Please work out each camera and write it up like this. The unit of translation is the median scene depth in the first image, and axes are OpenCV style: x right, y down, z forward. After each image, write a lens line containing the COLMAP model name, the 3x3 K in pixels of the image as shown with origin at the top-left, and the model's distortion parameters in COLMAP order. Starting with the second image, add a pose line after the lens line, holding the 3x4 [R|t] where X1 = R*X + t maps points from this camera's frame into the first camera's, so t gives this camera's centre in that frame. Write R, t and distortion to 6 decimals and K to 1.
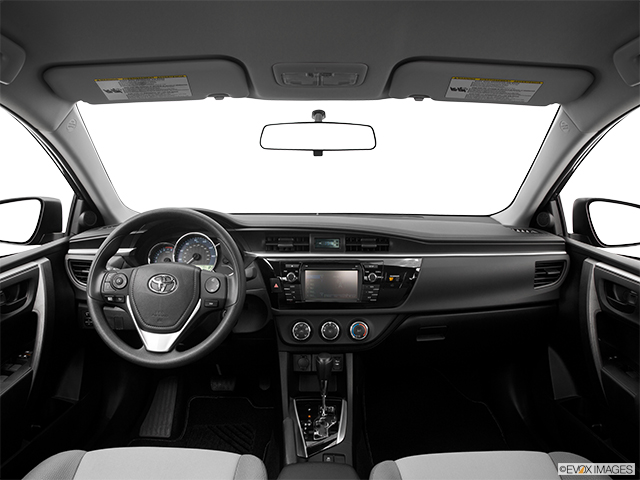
lens RADIAL K [[489.2, 0, 320.0], [0, 489.2, 240.0], [0, 0, 1]] dist [-0.127819, 0.064017]
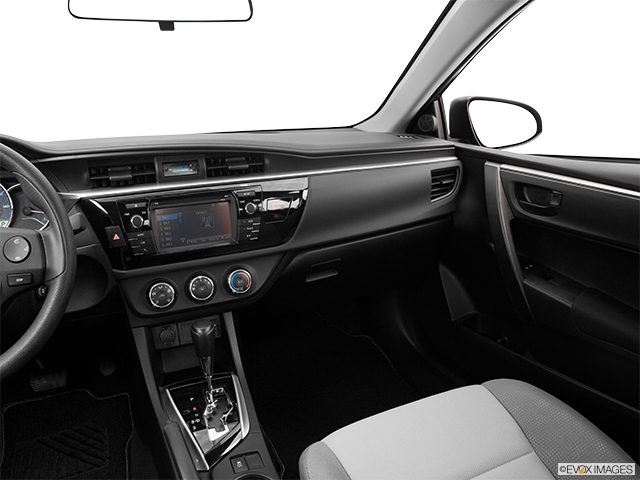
lens RADIAL K [[489.2, 0, 320.0], [0, 489.2, 240.0], [0, 0, 1]] dist [-0.127819, 0.064017]
pose [[0.917760, -0.136226, 0.373040, -0.077404], [0.085762, 0.985147, 0.148761, 0.022498], [-0.387765, -0.104534, 0.915812, 0.271887]]
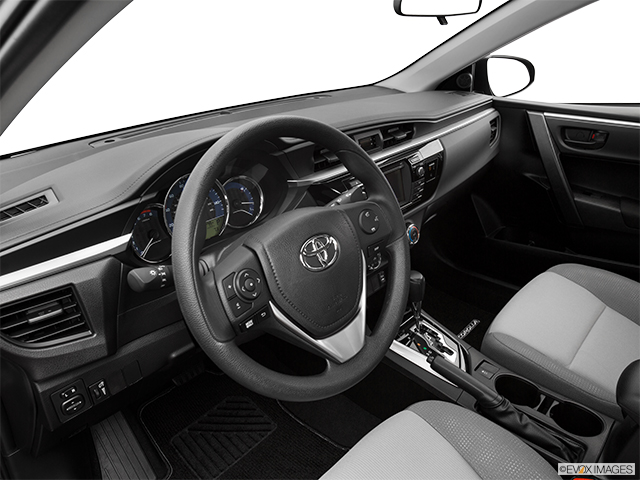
lens RADIAL K [[454.8, 0, 319.9], [0, 454.8, 230.7], [0, 0, 1]] dist [-0.041757, 0.000632]
pose [[0.698233, -0.328593, 0.636001, -0.561970], [0.154689, 0.936695, 0.314122, -0.105981], [-0.698957, -0.120948, 0.704862, 0.534478]]
